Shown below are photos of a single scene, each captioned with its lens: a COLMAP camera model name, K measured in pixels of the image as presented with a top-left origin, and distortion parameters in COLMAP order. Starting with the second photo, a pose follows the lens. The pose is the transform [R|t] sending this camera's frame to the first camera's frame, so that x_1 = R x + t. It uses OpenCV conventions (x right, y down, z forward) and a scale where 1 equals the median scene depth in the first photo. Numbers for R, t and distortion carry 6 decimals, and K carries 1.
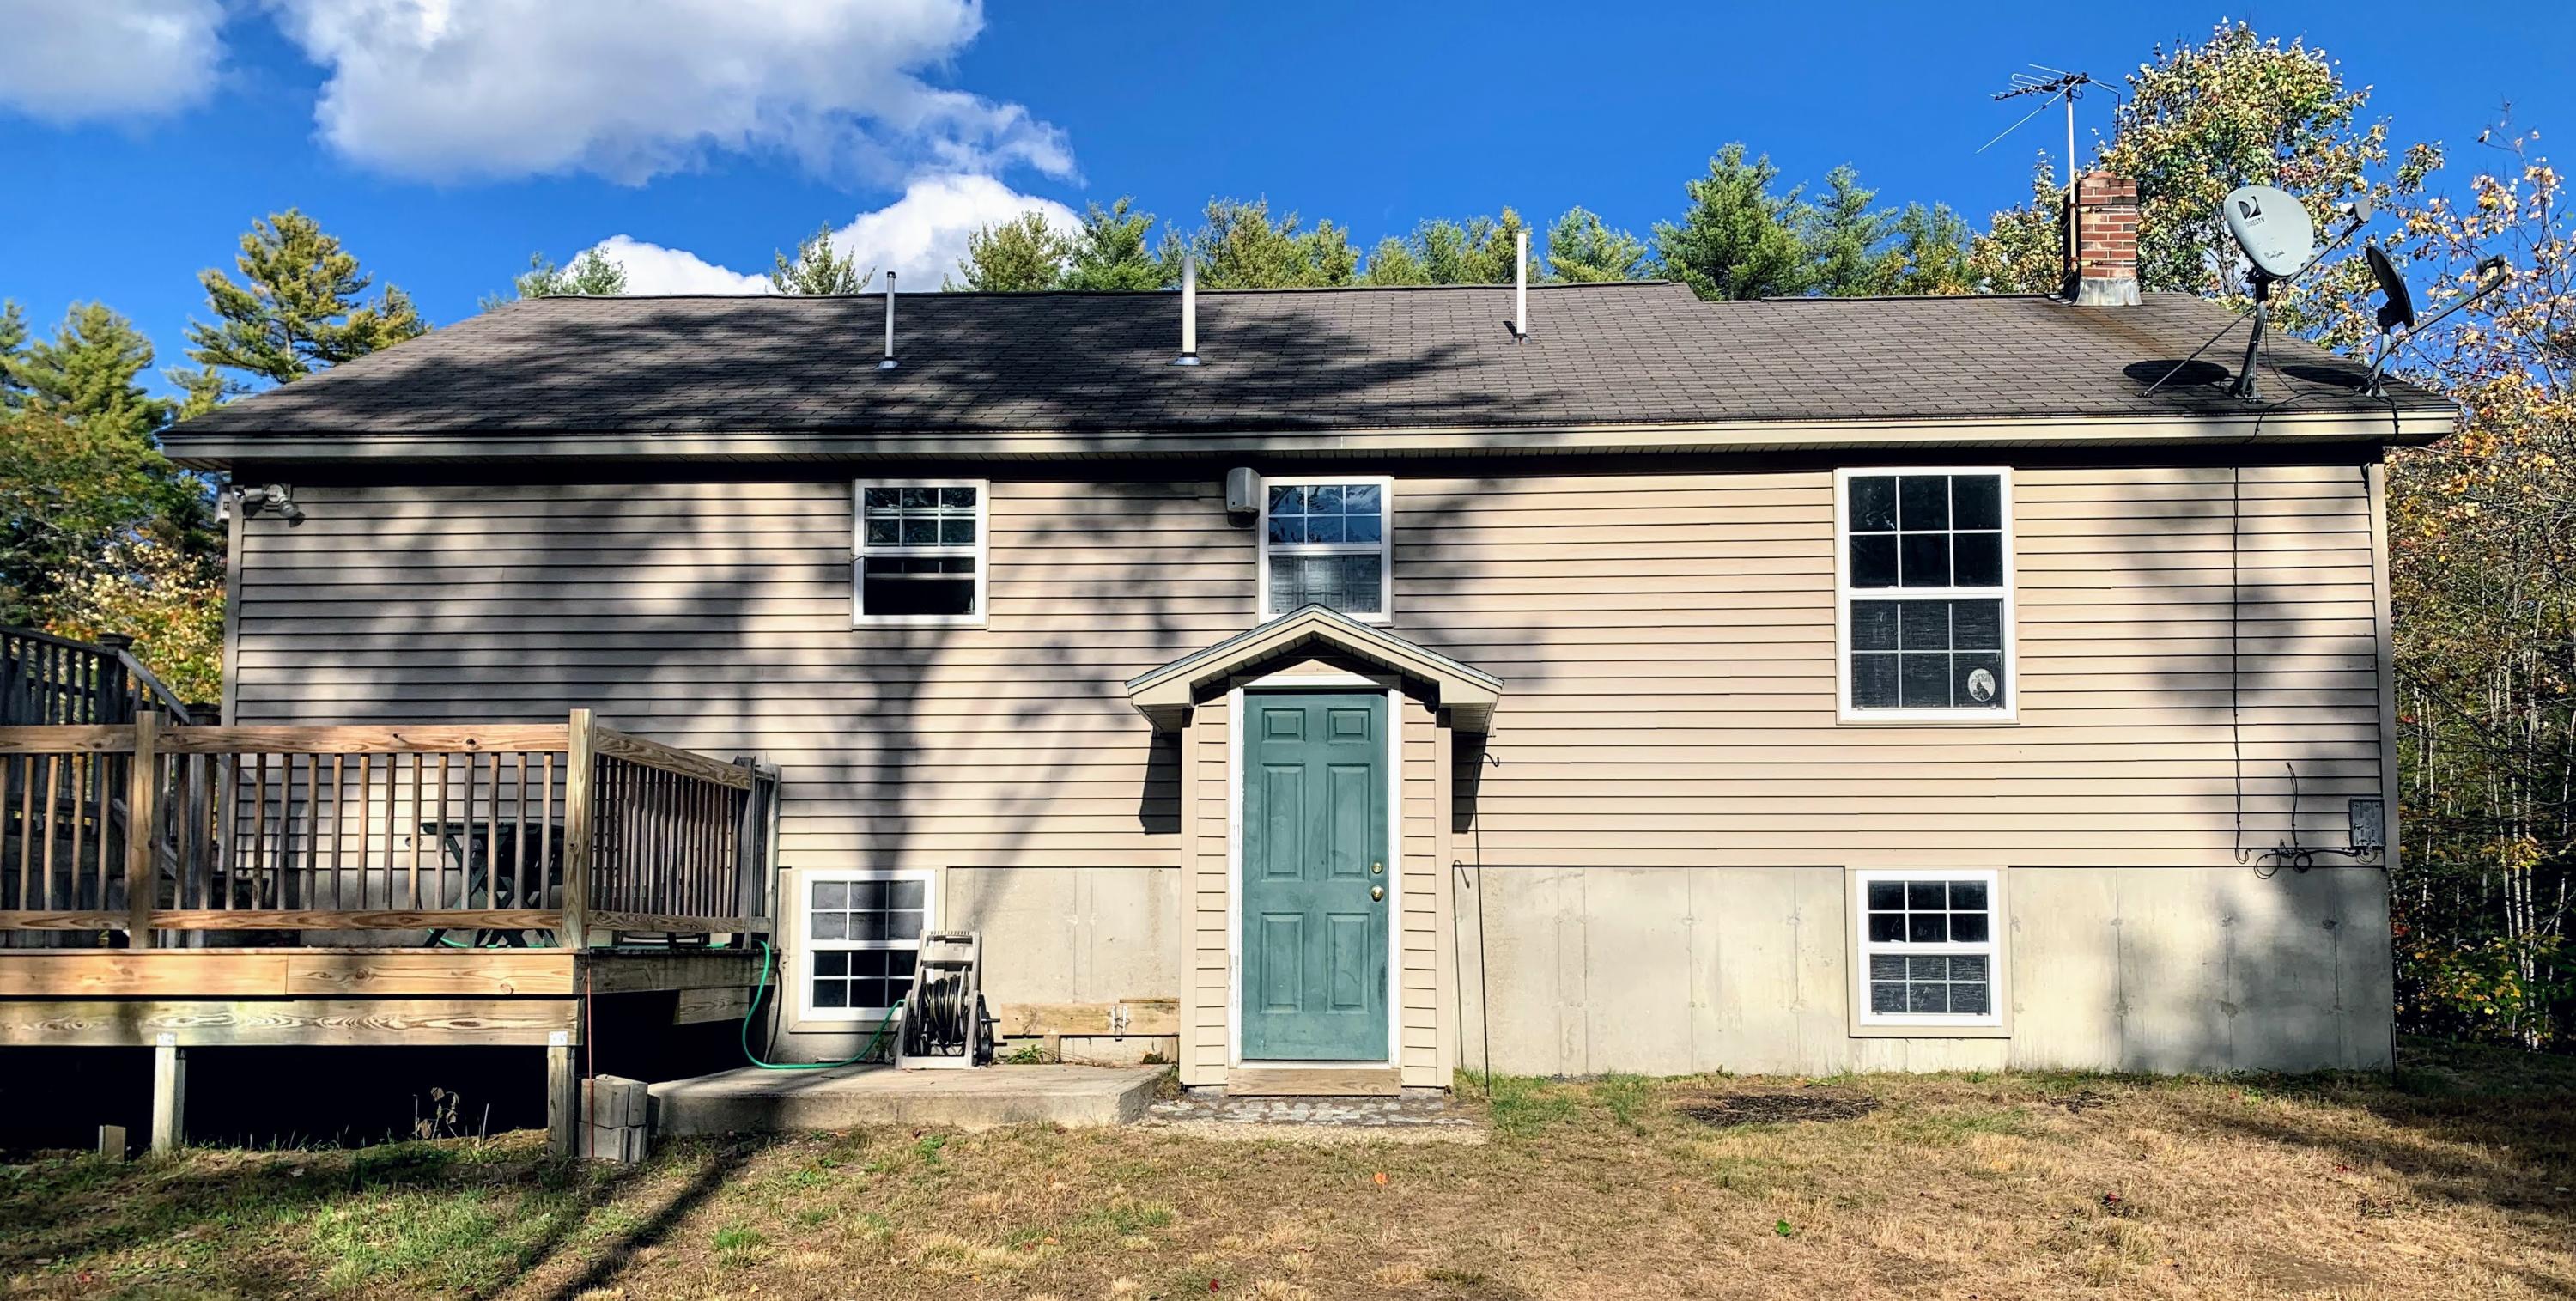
lens RADIAL K [[2080.9, 0, 1291.1], [0, 2080.9, 913.3], [0, 0, 1]] dist [0.036006, -0.105242]
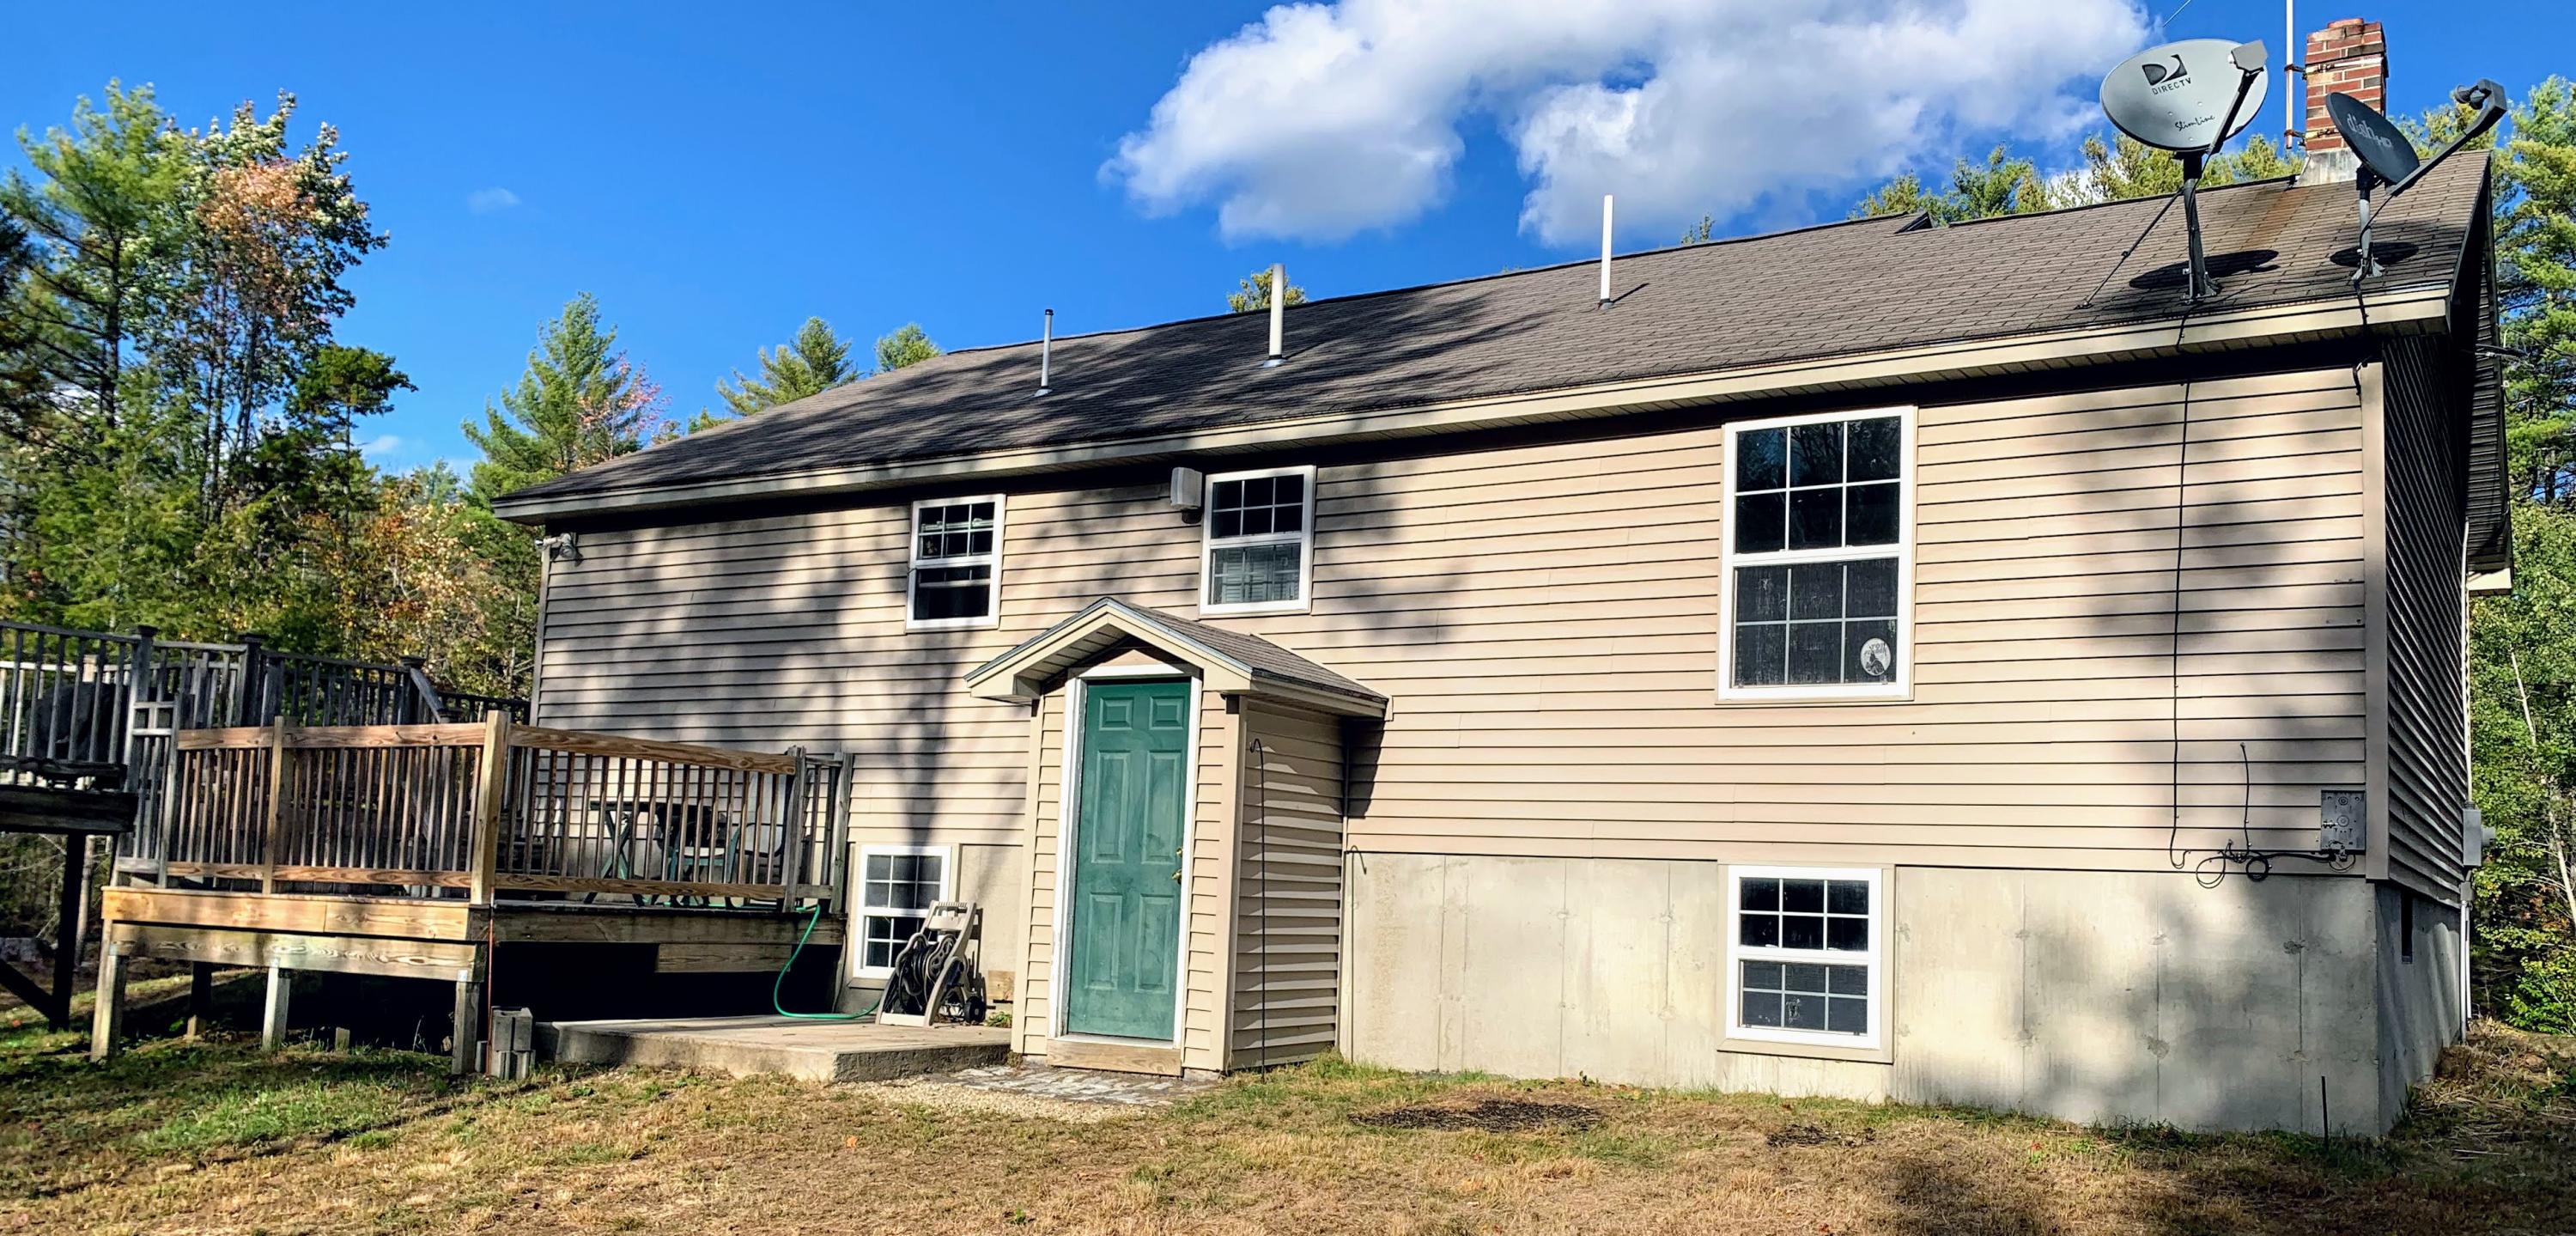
lens RADIAL K [[2071.2, 0, 1289.5], [0, 2071.2, 815.0], [0, 0, 1]] dist [-0.000189, -0.006487]
pose [[0.875355, 0.010620, -0.483365, 0.534745], [-0.028623, 0.999143, -0.029884, -0.010151], [0.482633, 0.039994, 0.874909, 0.124295]]
